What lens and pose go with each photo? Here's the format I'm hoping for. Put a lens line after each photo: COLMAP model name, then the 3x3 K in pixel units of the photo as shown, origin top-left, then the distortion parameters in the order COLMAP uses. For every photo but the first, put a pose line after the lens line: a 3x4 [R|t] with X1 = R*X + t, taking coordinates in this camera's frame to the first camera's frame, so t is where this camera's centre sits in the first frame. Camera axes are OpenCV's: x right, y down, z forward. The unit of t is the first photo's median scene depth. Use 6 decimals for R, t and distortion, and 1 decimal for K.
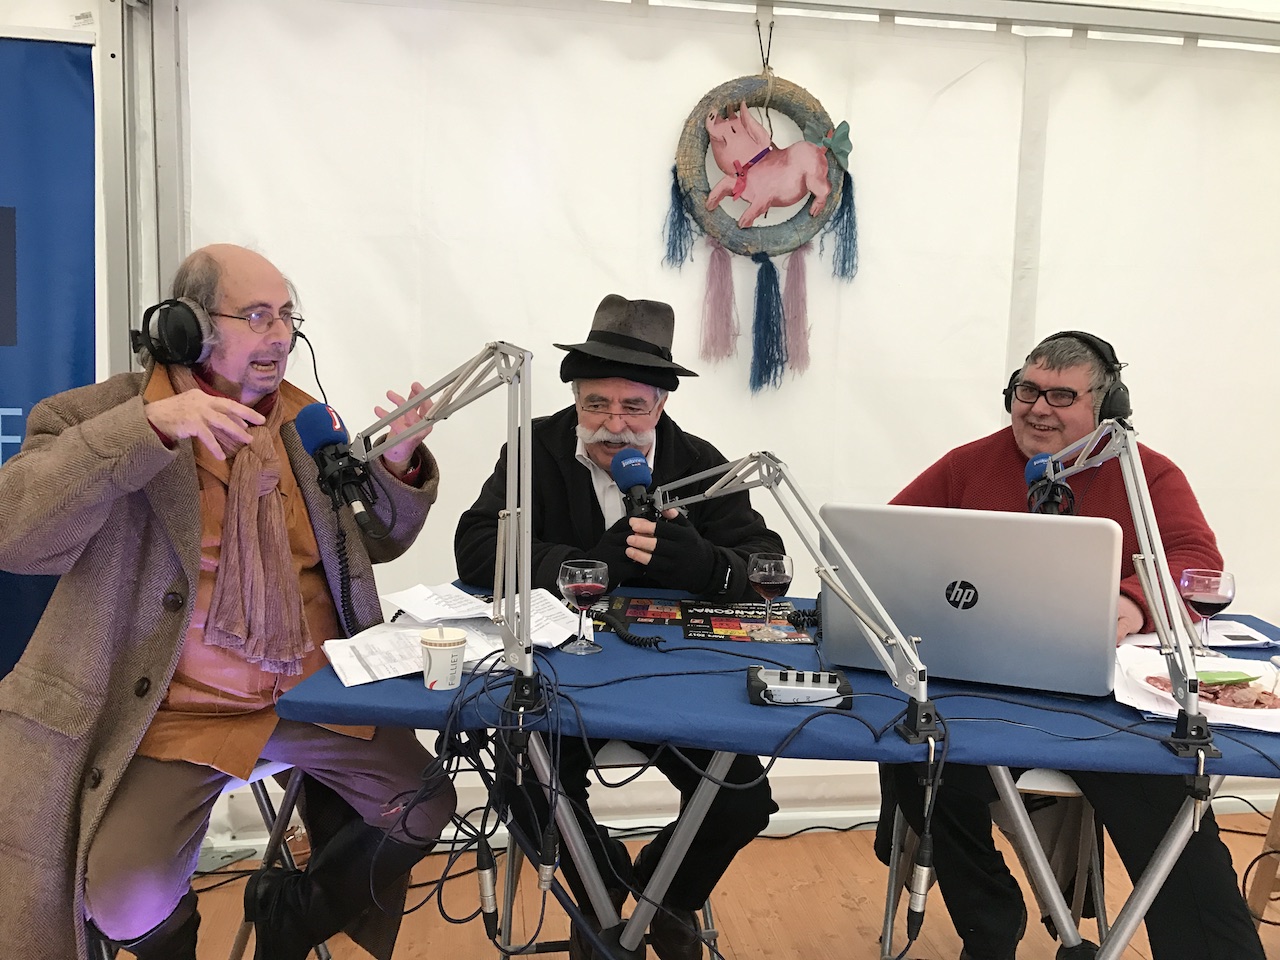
lens RADIAL K [[1048.4, 0, 637.5], [0, 1048.4, 467.6], [0, 0, 1]] dist [0.012819, -0.011656]
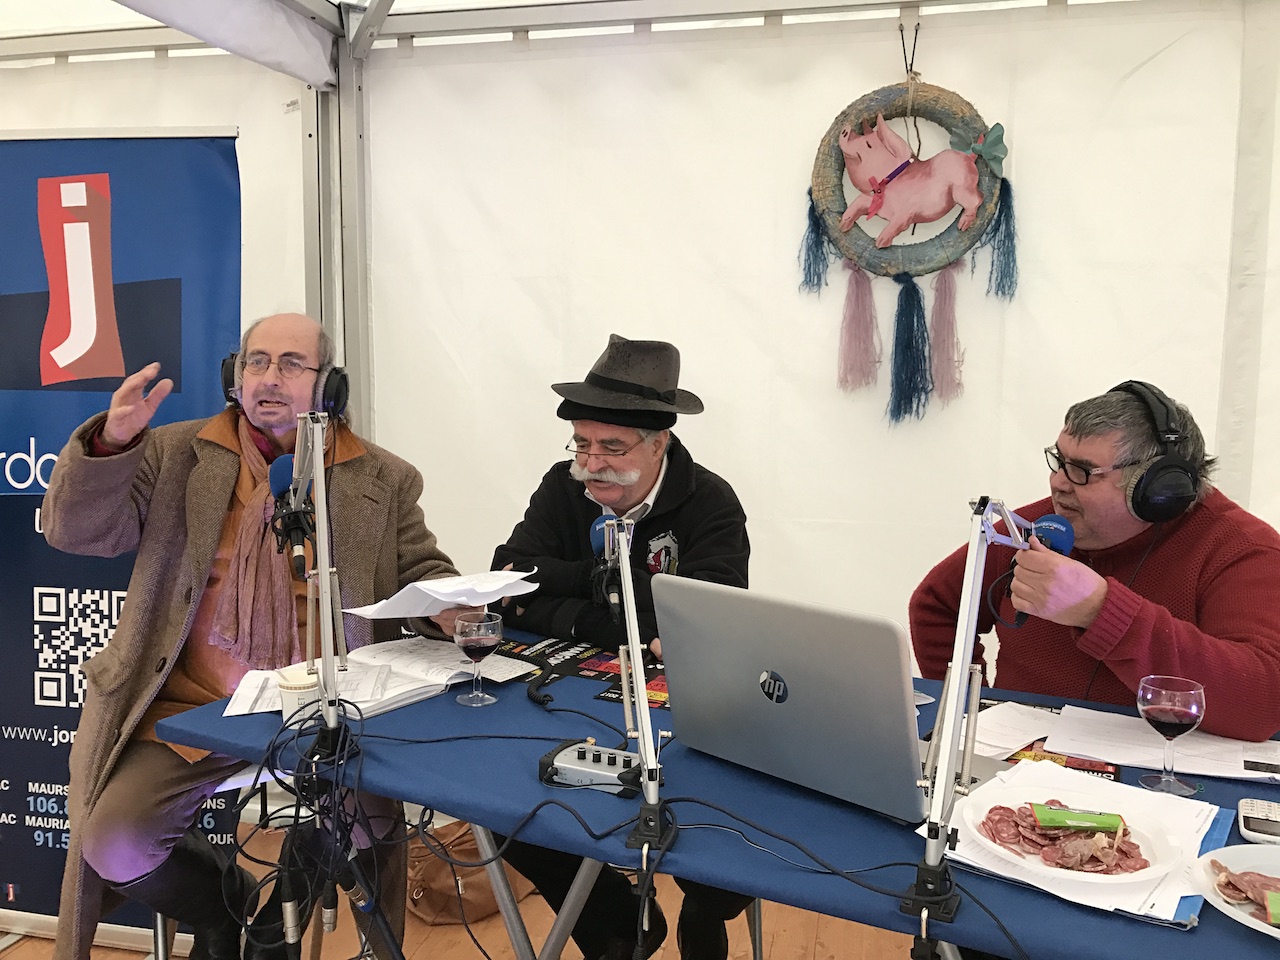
lens RADIAL K [[1048.4, 0, 646.9], [0, 1048.4, 455.2], [0, 0, 1]] dist [0.012819, -0.011656]
pose [[0.930522, 0.015983, -0.365887, 0.251302], [-0.020217, 0.999766, -0.007744, -0.032183], [0.365677, 0.014603, 0.930627, 0.055164]]
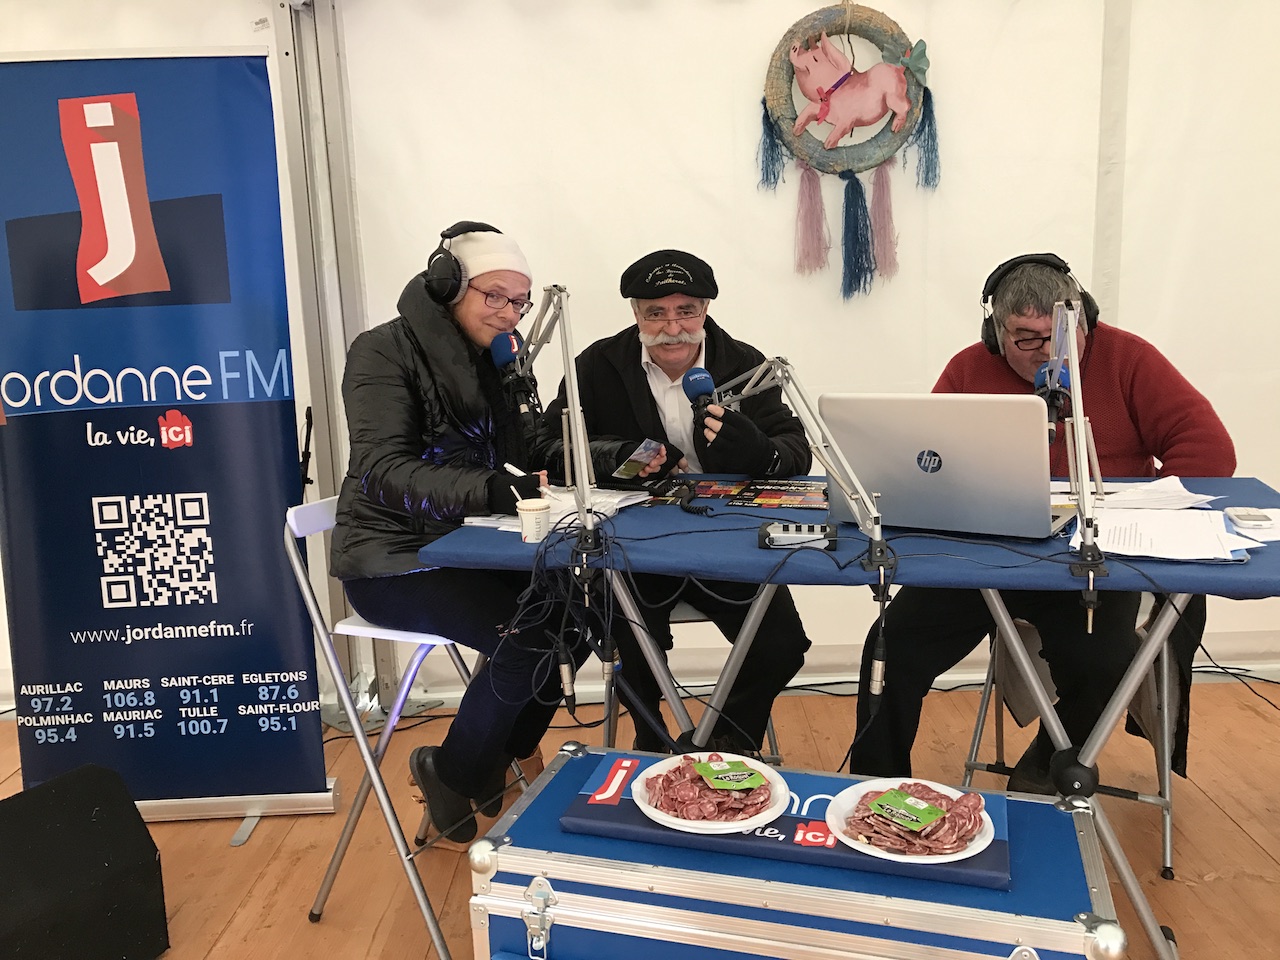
lens RADIAL K [[1048.4, 0, 647.8], [0, 1048.4, 453.7], [0, 0, 1]] dist [0.012819, -0.011656]
pose [[0.984377, -0.036800, -0.172185, 0.091414], [0.049268, 0.996420, 0.068707, 0.004529], [0.169040, -0.076117, 0.982666, -0.136761]]
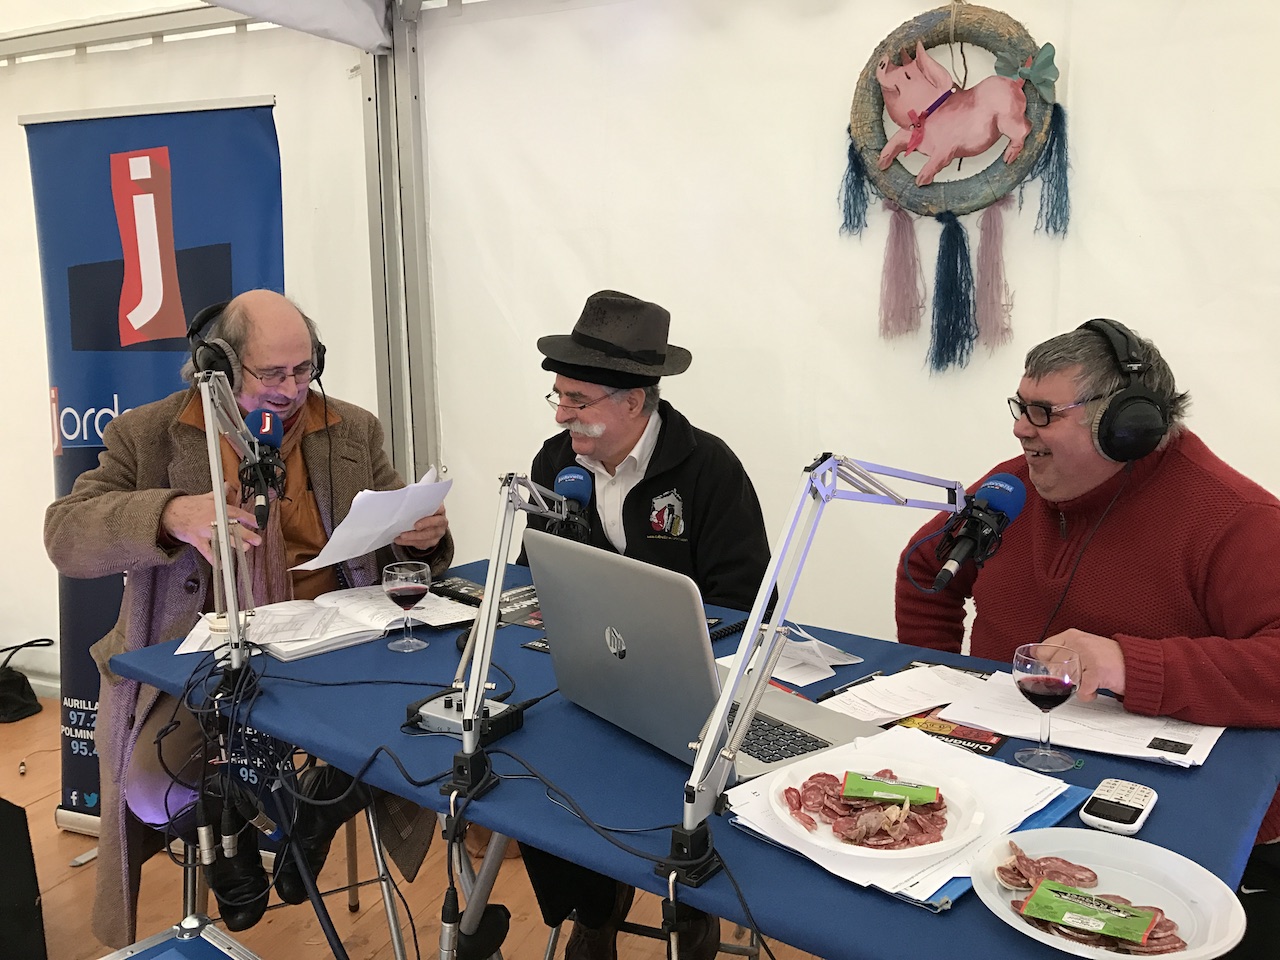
lens RADIAL K [[1048.4, 0, 649.2], [0, 1048.4, 451.5], [0, 0, 1]] dist [0.012819, -0.011656]
pose [[0.852445, 0.033357, -0.521751, 0.373101], [-0.015040, 0.999114, 0.039303, -0.036175], [0.522600, -0.025657, 0.852192, 0.120559]]
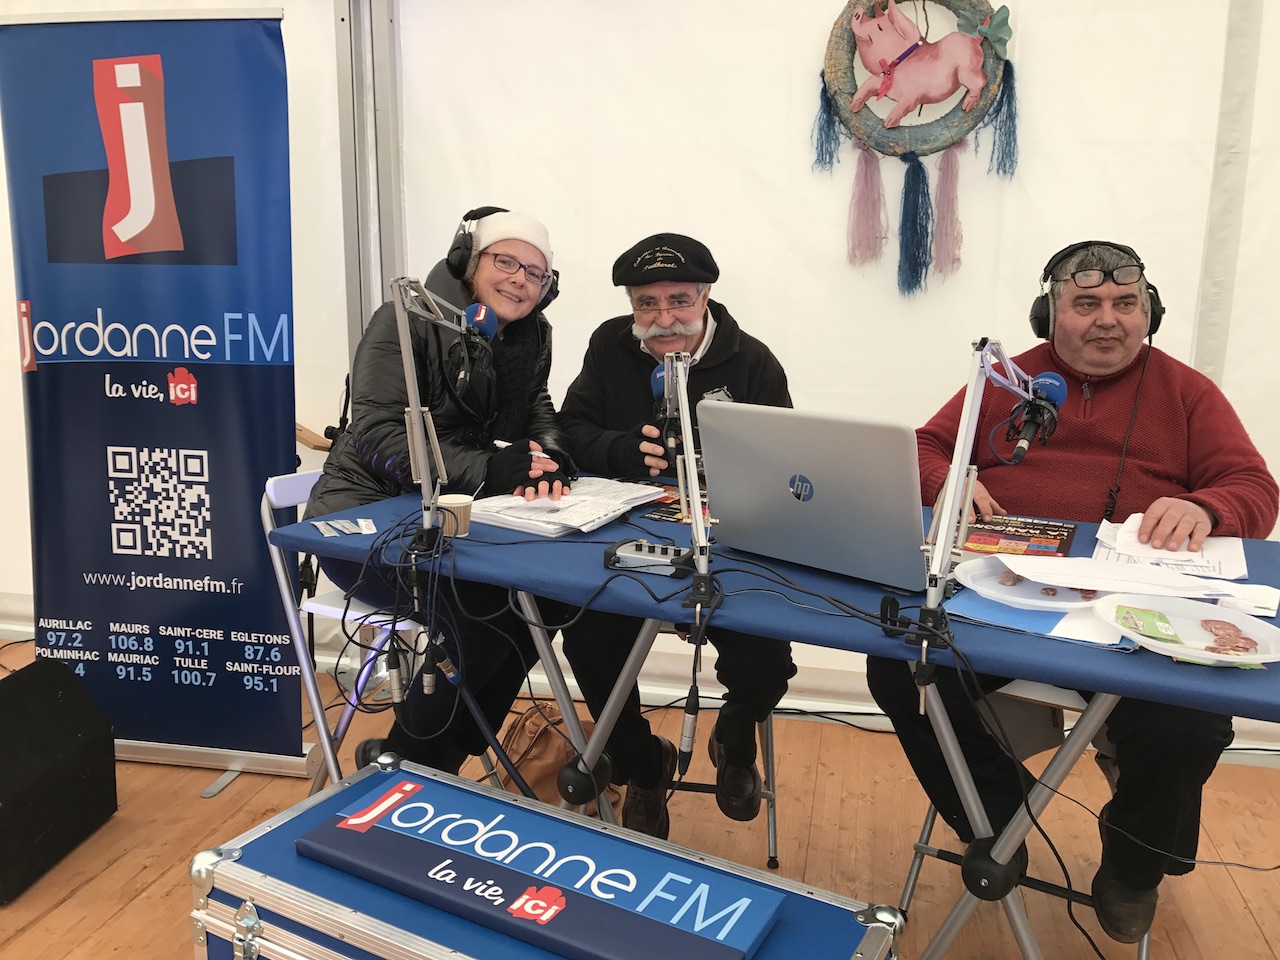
lens RADIAL K [[1048.4, 0, 645.8], [0, 1048.4, 455.2], [0, 0, 1]] dist [0.012819, -0.011656]
pose [[0.932045, 0.047852, -0.359170, 0.256808], [-0.018961, 0.996324, 0.083535, 0.000826], [0.361847, -0.071048, 0.929526, -0.027326]]
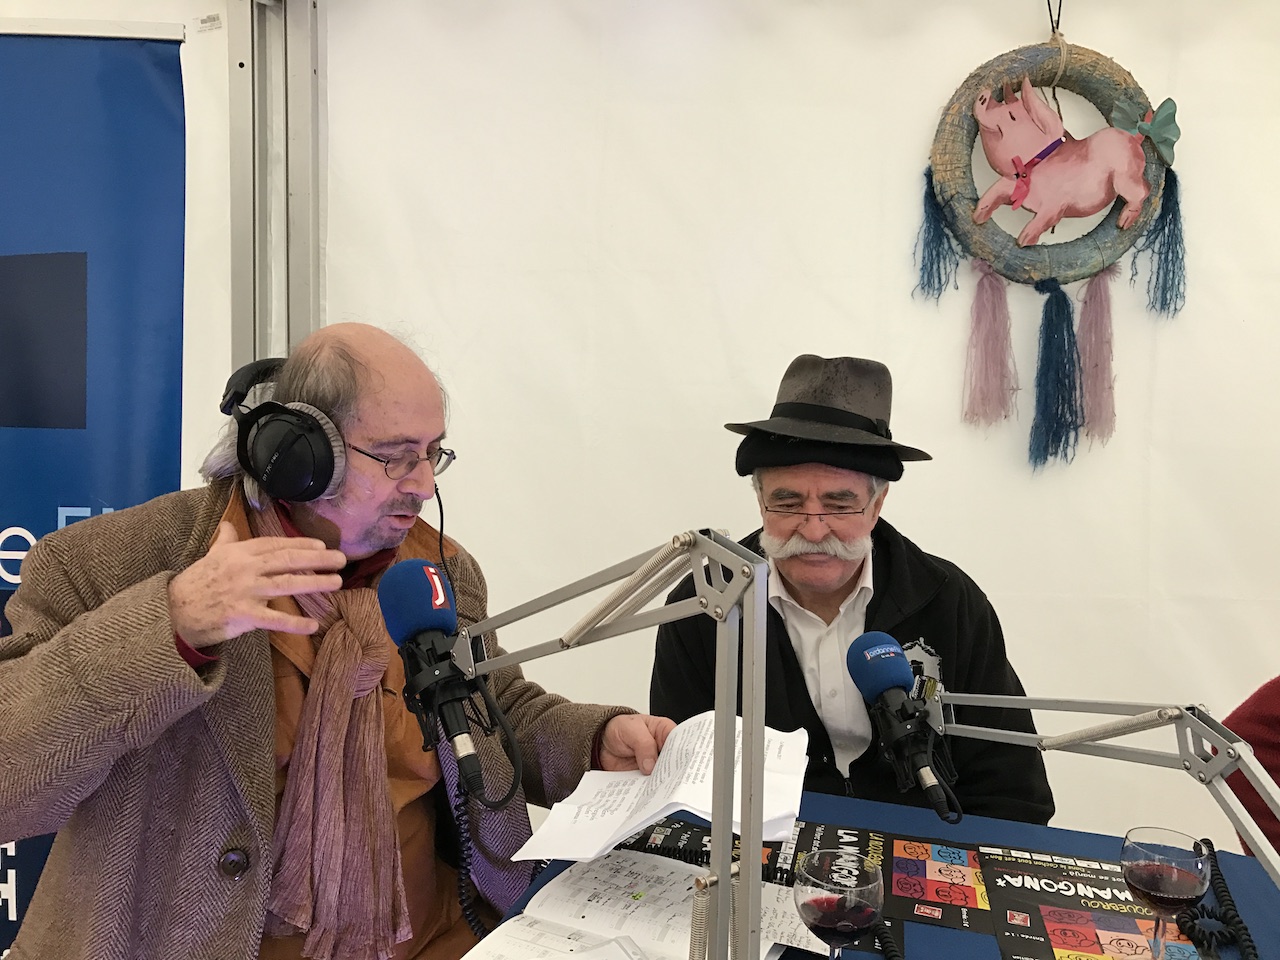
lens RADIAL K [[1048.4, 0, 665.8], [0, 1048.4, 461.9], [0, 0, 1]] dist [0.012819, -0.011656]
pose [[0.984185, 0.011109, -0.176796, -0.015979], [-0.014254, 0.999762, -0.016530, -0.059672], [0.176570, 0.018789, 0.984109, 0.223144]]
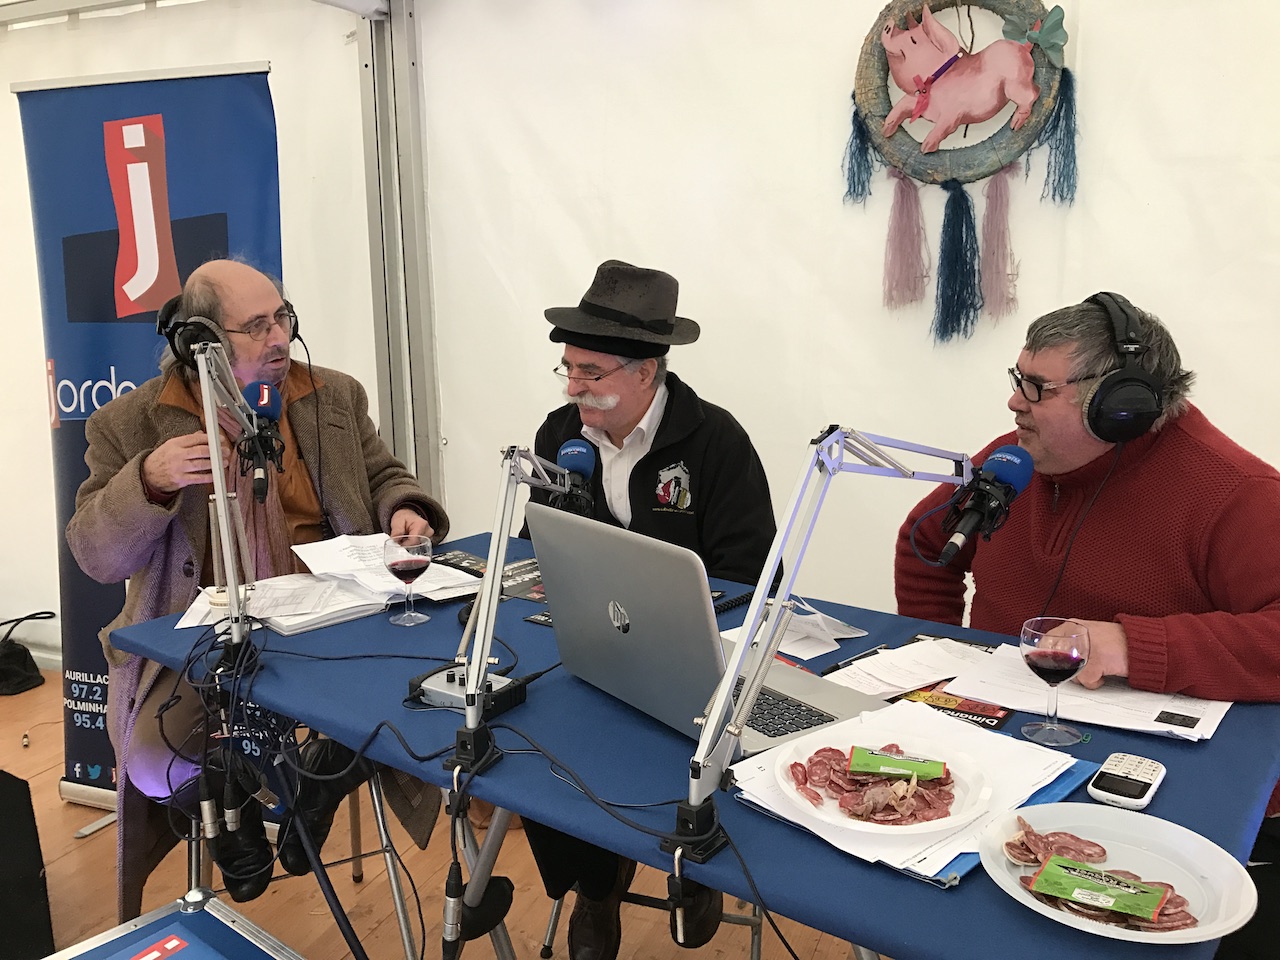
lens RADIAL K [[1048.4, 0, 649.6], [0, 1048.4, 452.0], [0, 0, 1]] dist [0.012819, -0.011656]
pose [[0.852711, 0.046497, -0.520310, 0.368706], [-0.013461, 0.997656, 0.067096, -0.036320], [0.522210, -0.050209, 0.851338, 0.124957]]
